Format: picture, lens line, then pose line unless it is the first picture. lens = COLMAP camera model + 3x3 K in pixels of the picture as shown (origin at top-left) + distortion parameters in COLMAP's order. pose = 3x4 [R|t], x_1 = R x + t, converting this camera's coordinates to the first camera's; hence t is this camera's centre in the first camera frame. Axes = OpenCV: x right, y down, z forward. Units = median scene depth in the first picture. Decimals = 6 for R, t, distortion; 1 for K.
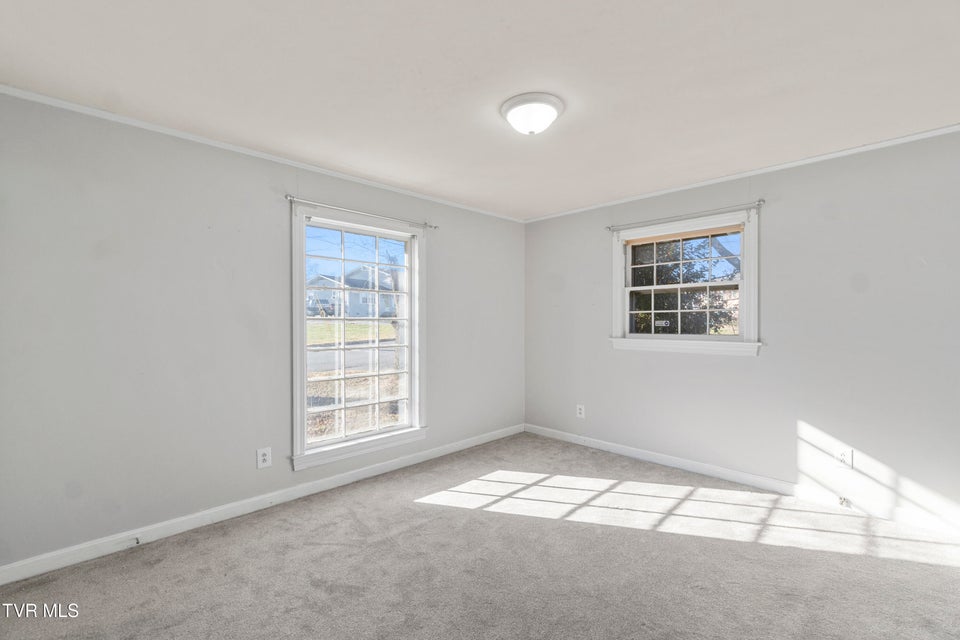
lens RADIAL K [[417.2, 0, 484.1], [0, 417.2, 326.0], [0, 0, 1]] dist [0.003933, 0.000313]
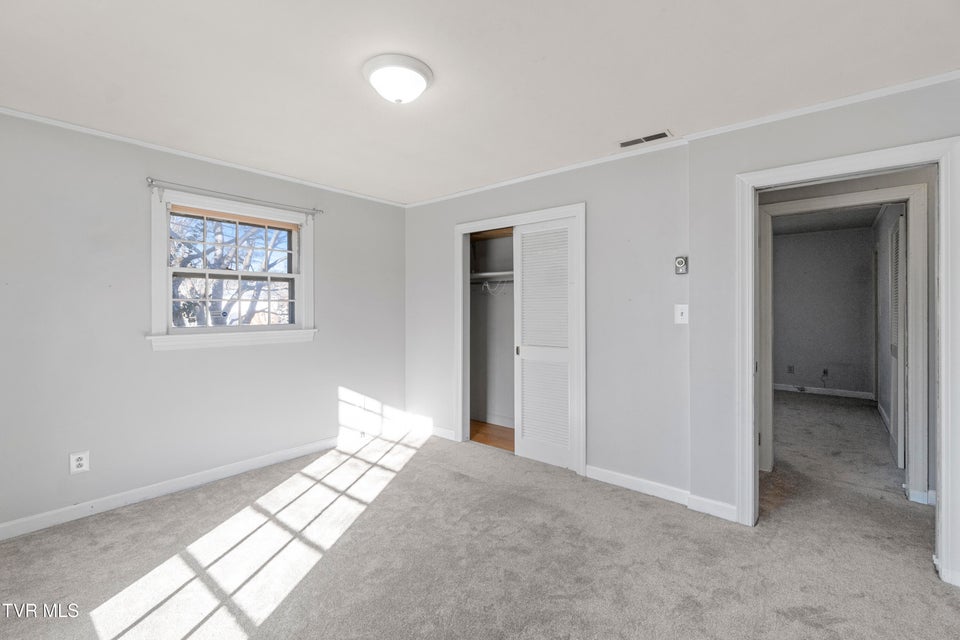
lens RADIAL K [[417.2, 0, 475.6], [0, 417.2, 307.1], [0, 0, 1]] dist [0.003933, 0.000313]
pose [[-0.071695, 0.001361, 0.997426, -0.571436], [0.014194, 0.999899, -0.000344, -0.015961], [-0.997326, 0.014133, -0.071707, 0.652179]]
